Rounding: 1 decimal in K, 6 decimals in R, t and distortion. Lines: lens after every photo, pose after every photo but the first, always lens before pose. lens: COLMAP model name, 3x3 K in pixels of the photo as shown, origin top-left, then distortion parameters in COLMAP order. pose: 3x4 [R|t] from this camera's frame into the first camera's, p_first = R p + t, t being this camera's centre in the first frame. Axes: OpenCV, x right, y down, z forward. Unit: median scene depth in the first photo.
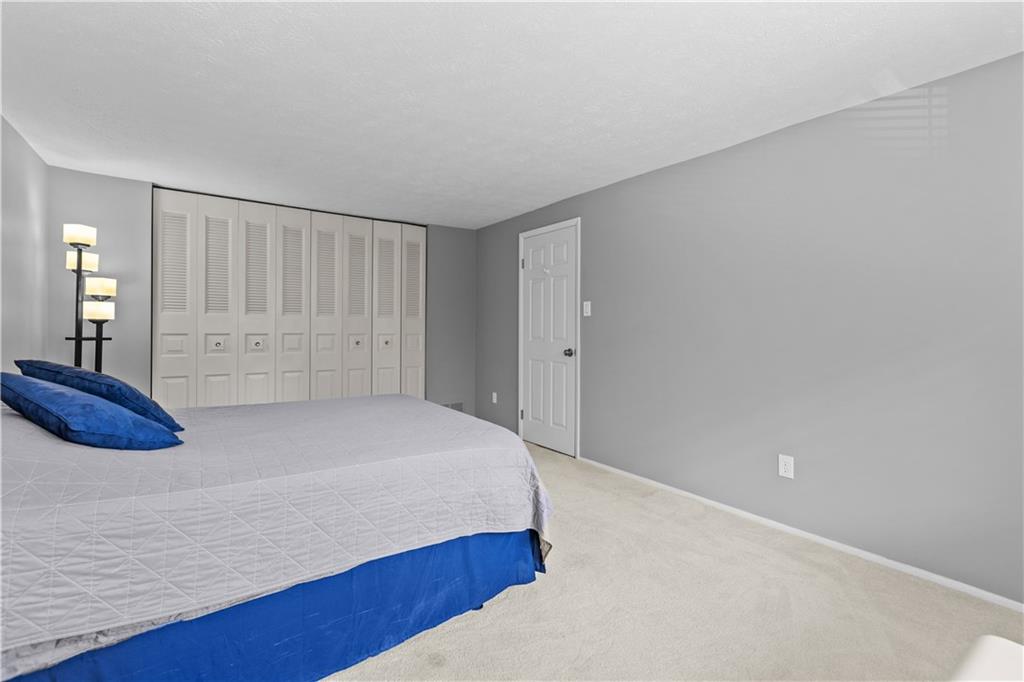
lens RADIAL K [[456.8, 0, 518.1], [0, 456.8, 334.1], [0, 0, 1]] dist [0.001044, 0.000100]
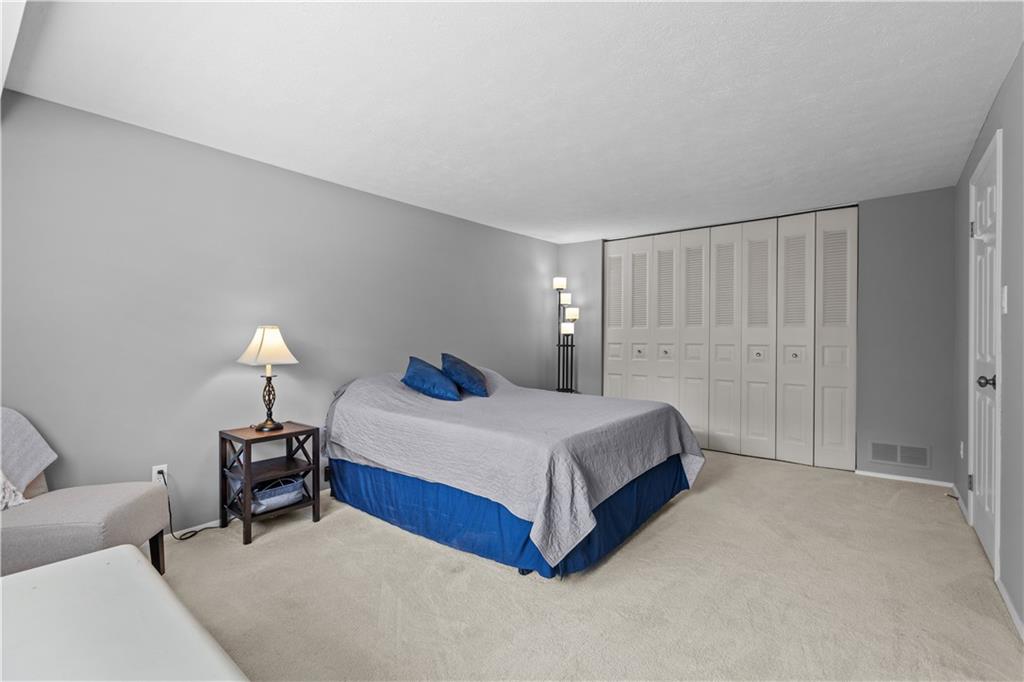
lens RADIAL K [[454.5, 0, 510.2], [0, 454.5, 342.5], [0, 0, 1]] dist [0.000725, 0.000051]
pose [[0.278298, 0.003892, -0.960487, 0.490359], [-0.012063, 0.999927, 0.000557, 0.000788], [0.960419, 0.011431, 0.278325, 0.304457]]
